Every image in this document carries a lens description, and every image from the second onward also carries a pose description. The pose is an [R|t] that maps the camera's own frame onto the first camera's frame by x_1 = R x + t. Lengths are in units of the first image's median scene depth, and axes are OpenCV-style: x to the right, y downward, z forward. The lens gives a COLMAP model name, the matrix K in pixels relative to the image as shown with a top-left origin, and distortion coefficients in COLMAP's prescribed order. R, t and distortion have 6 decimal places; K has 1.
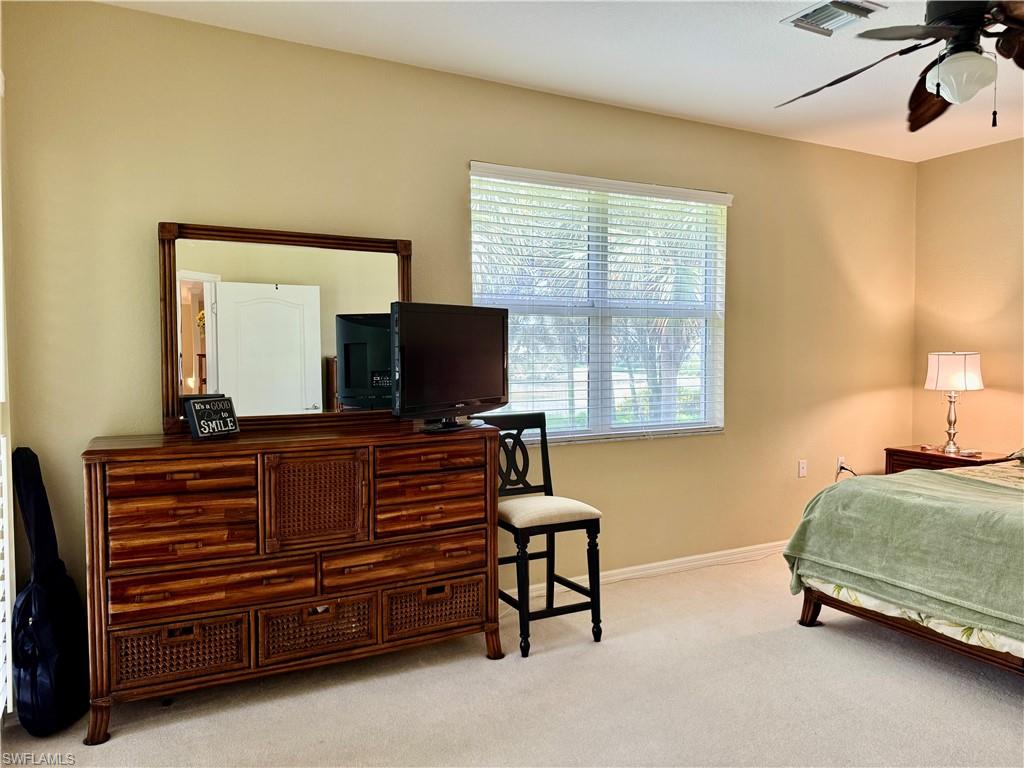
lens RADIAL K [[723.0, 0, 503.0], [0, 723.0, 376.4], [0, 0, 1]] dist [0.080959, -0.094638]
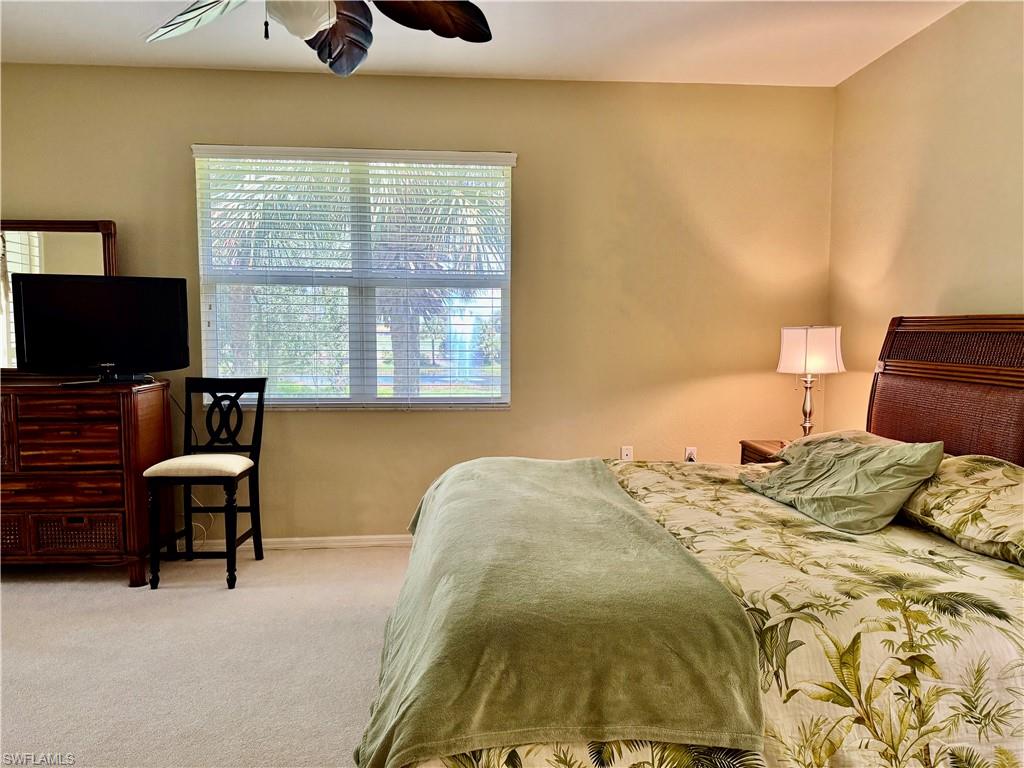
lens RADIAL K [[734.0, 0, 515.5], [0, 734.0, 394.4], [0, 0, 1]] dist [0.005812, 0.001830]
pose [[0.908036, 0.043827, -0.416594, 0.941343], [-0.023456, 0.998271, 0.053896, 0.008738], [0.418236, -0.039168, 0.907494, 0.204681]]
